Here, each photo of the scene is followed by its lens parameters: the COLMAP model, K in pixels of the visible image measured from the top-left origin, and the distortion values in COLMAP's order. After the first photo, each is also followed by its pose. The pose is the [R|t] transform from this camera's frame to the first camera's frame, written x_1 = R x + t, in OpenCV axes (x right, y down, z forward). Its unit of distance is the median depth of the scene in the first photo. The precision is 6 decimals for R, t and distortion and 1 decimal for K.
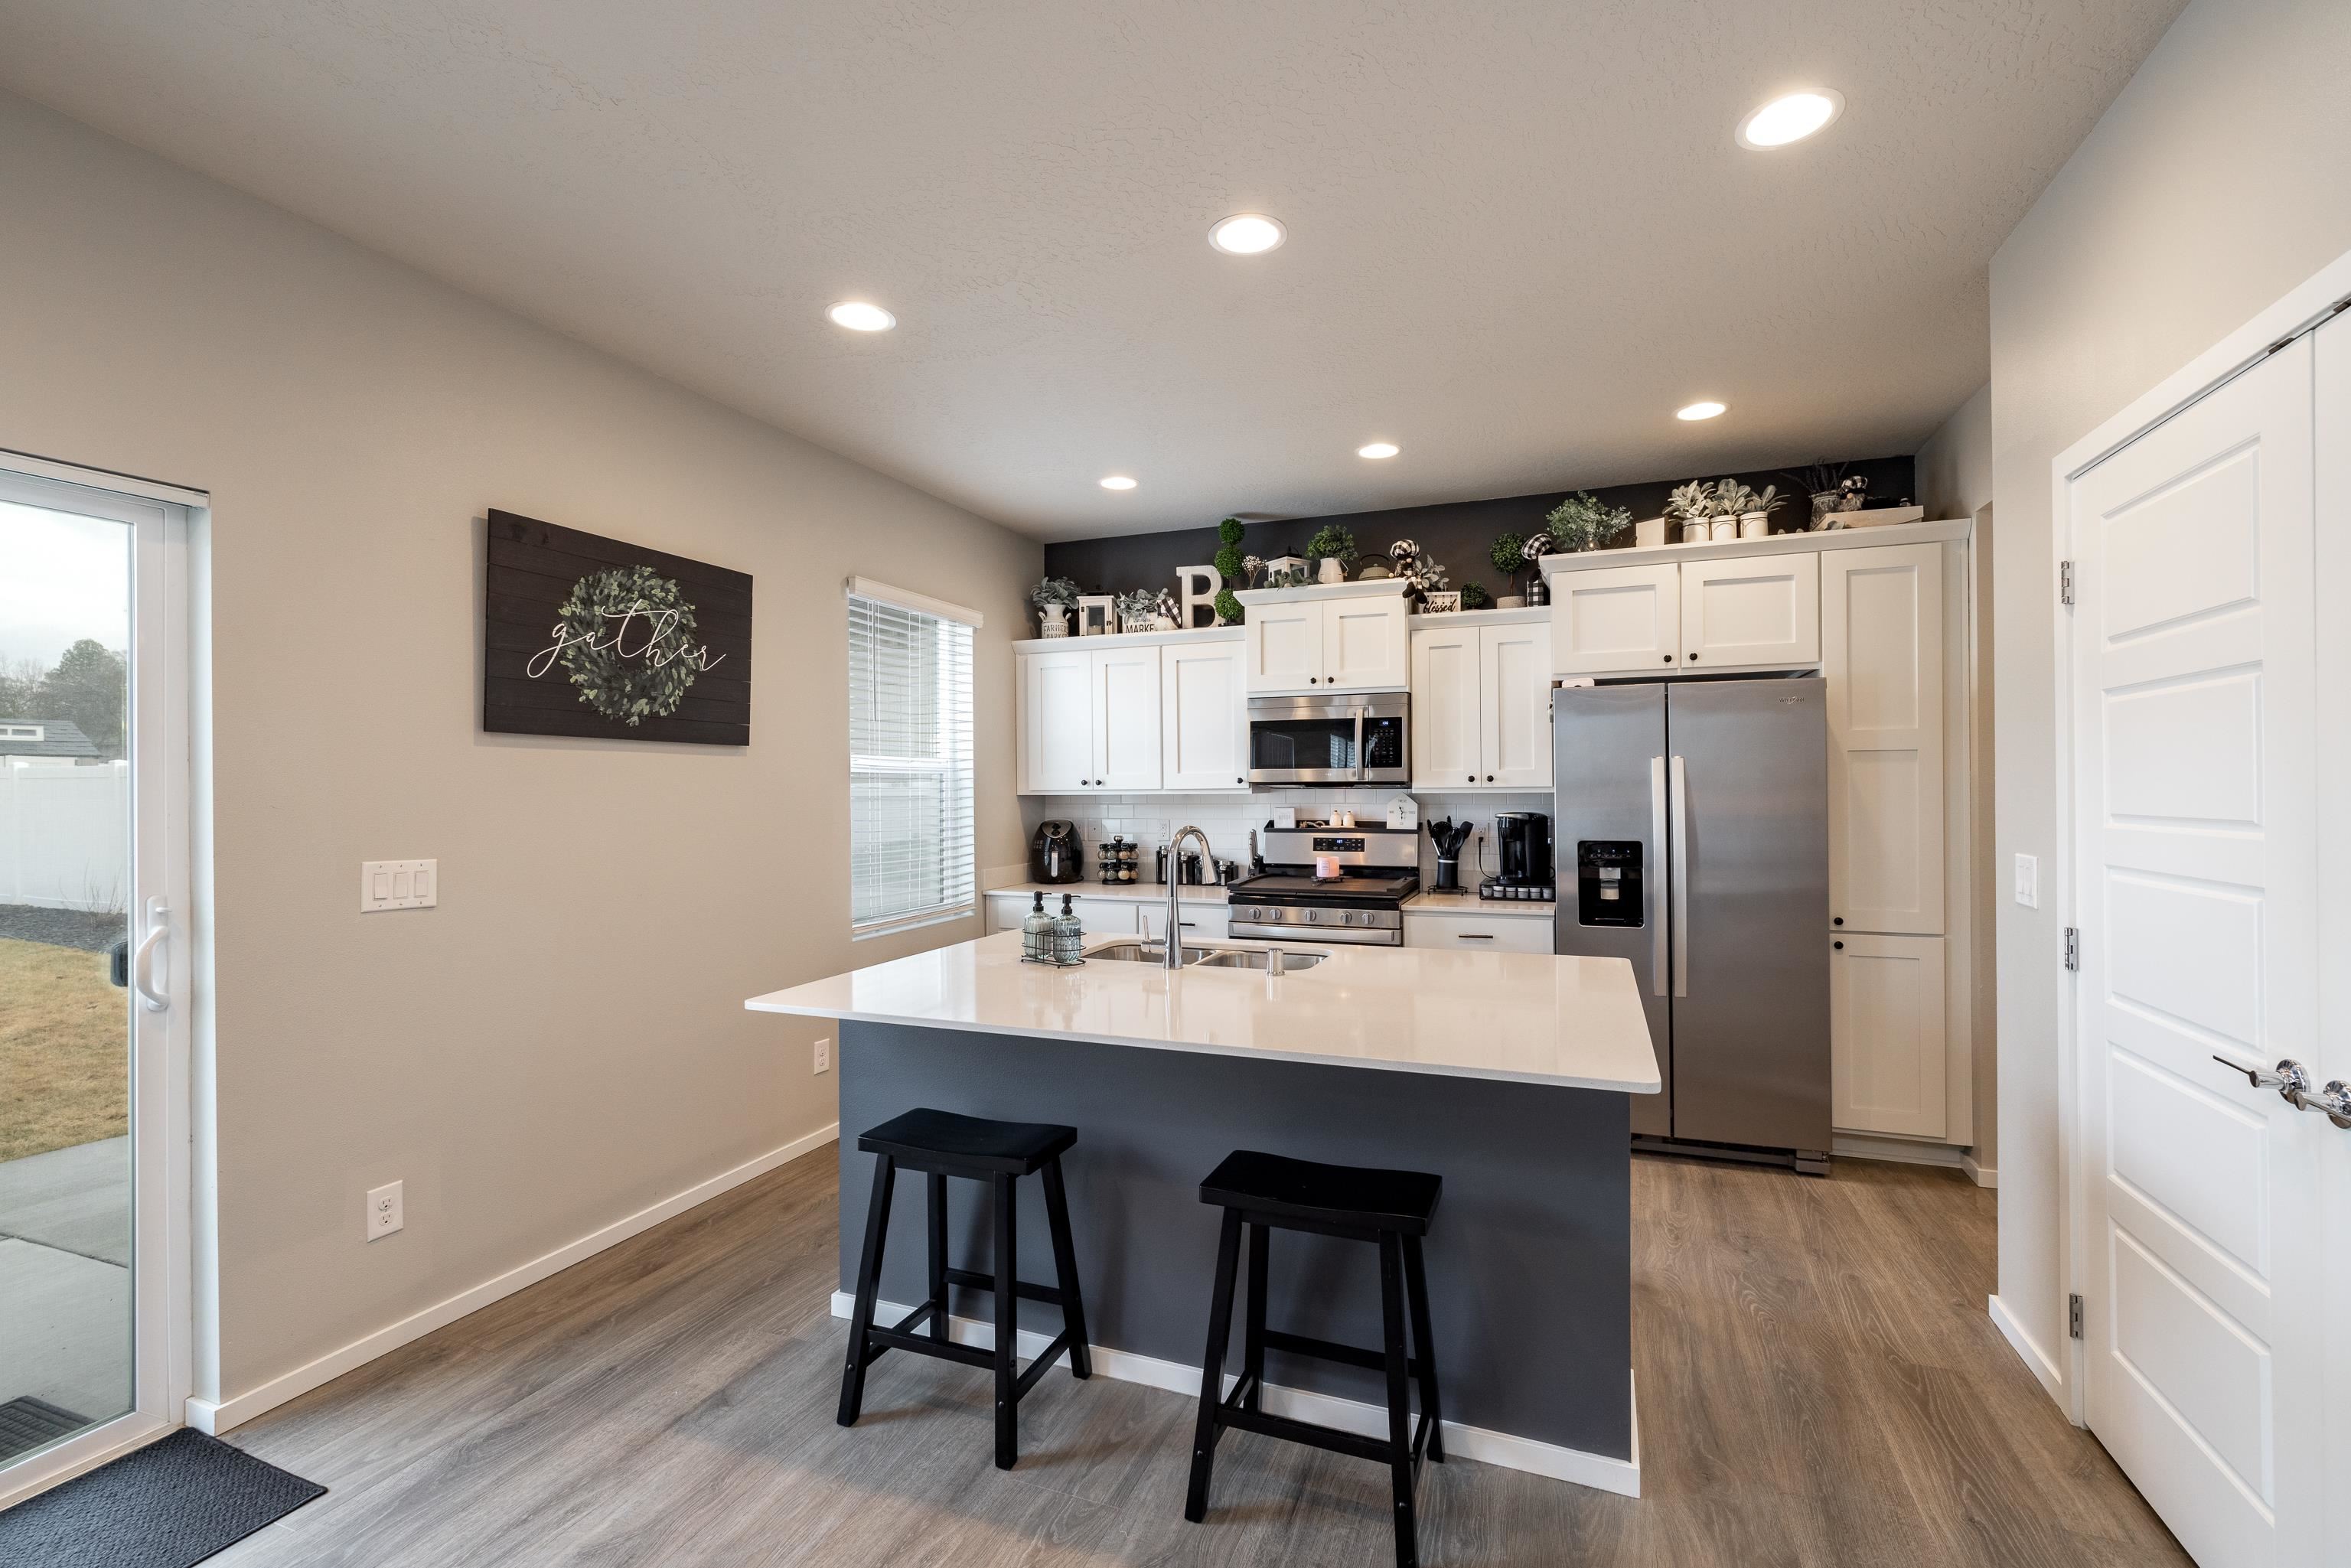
lens RADIAL K [[997.5, 0, 1194.9], [0, 997.5, 783.2], [0, 0, 1]] dist [0.003210, -0.000324]
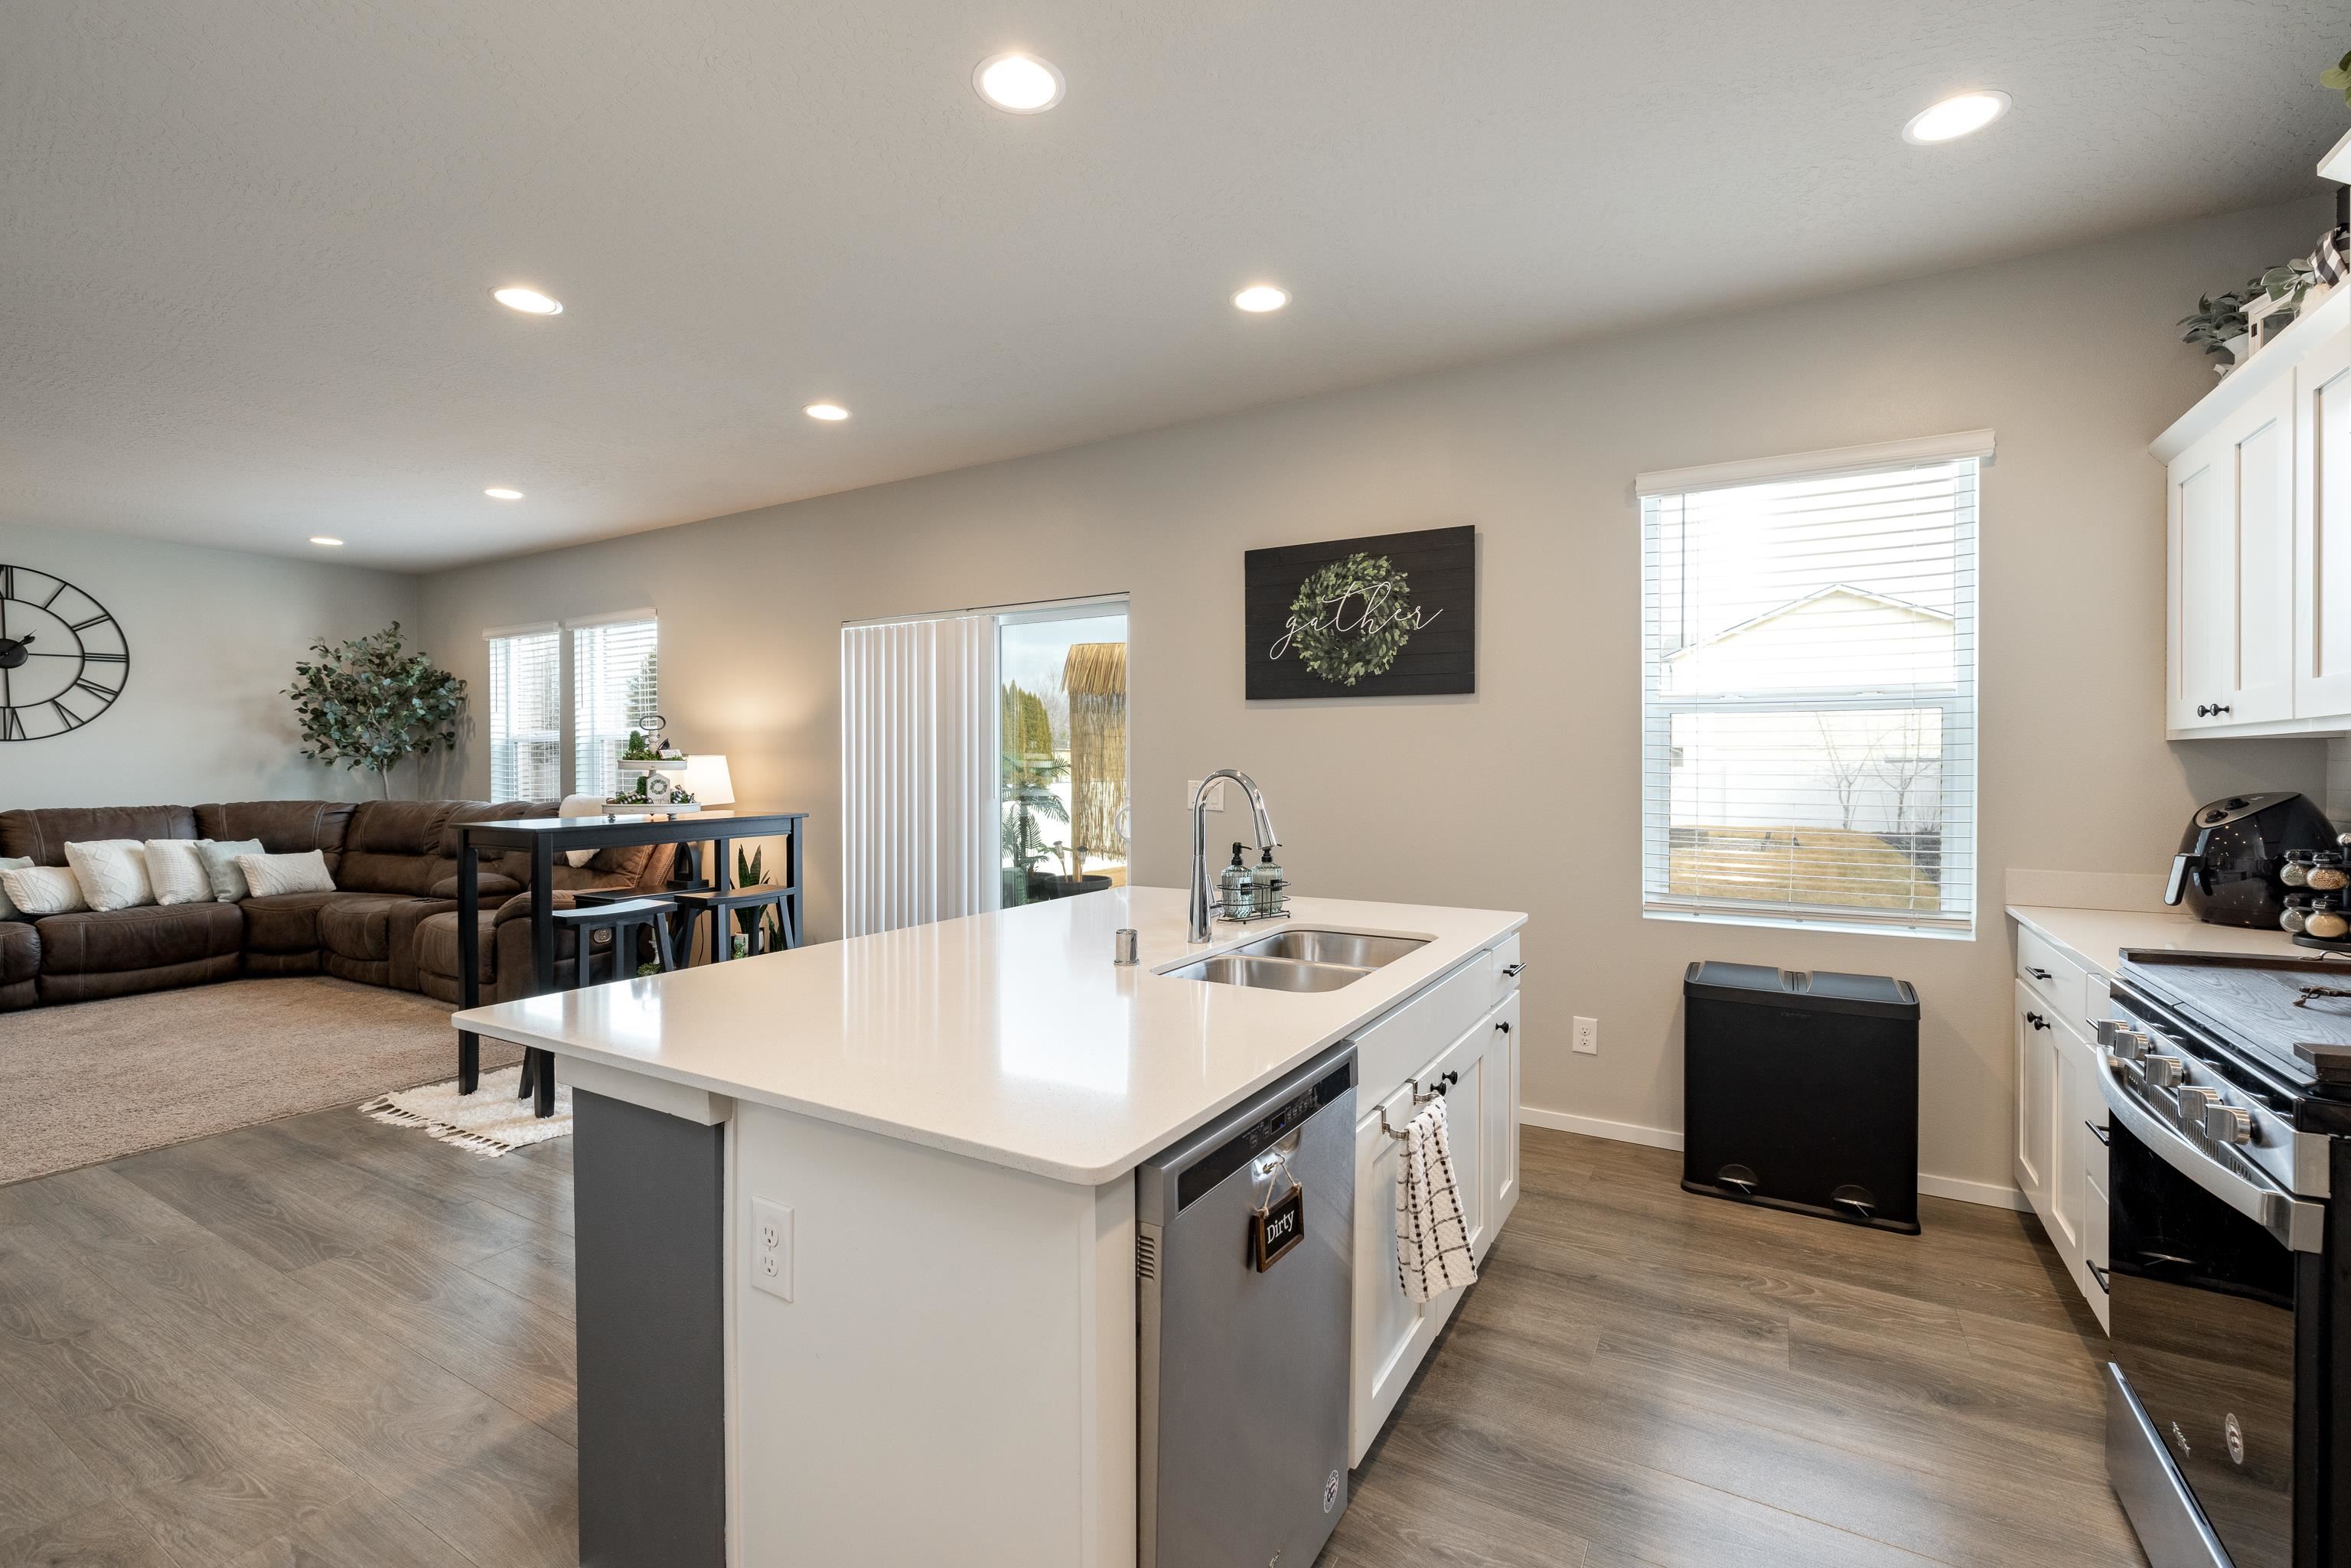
lens RADIAL K [[997.5, 0, 1177.4], [0, 997.5, 774.5], [0, 0, 1]] dist [0.003210, -0.000324]
pose [[-0.149279, 0.020961, -0.988573, 0.574803], [0.006177, 0.999776, 0.020265, 0.021998], [0.988776, -0.003081, -0.149375, 0.800458]]
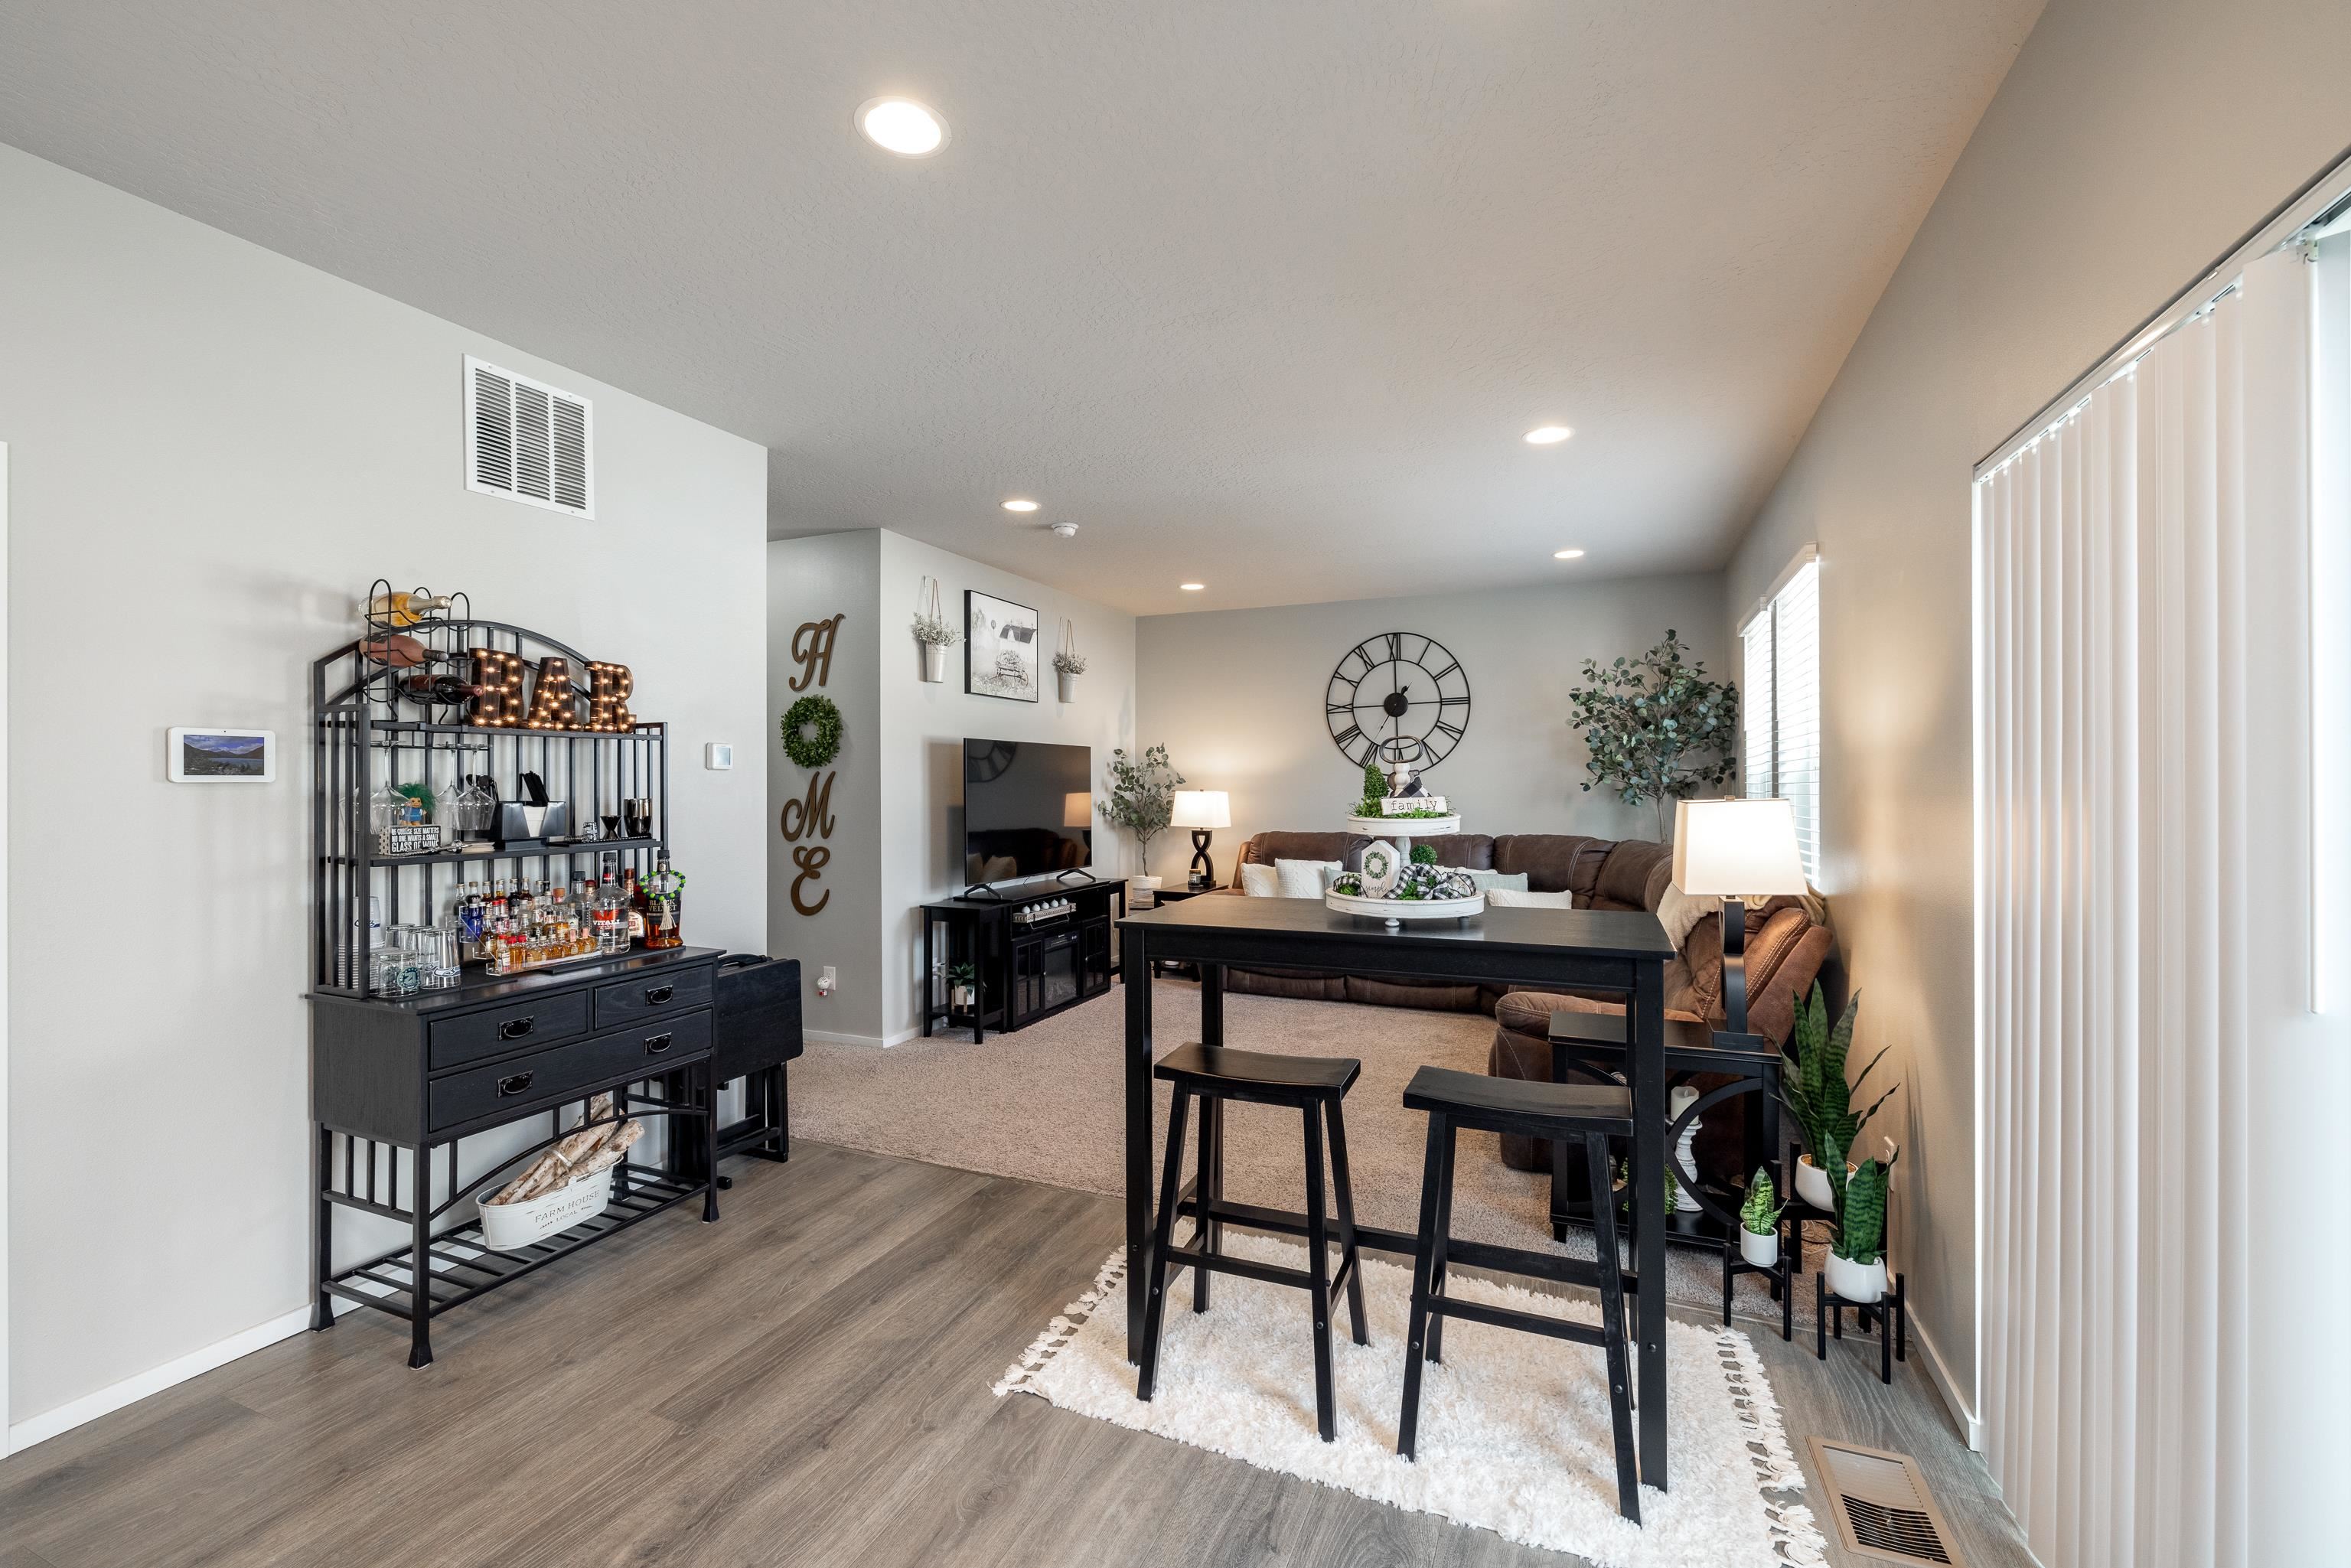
lens RADIAL K [[997.5, 0, 1179.5], [0, 997.5, 787.6], [0, 0, 1]] dist [0.003210, -0.000324]
pose [[-0.999522, 0.010815, 0.028954, -0.318259], [0.010874, 0.999939, 0.001879, 0.004162], [-0.028932, 0.002193, -0.999579, 0.682502]]
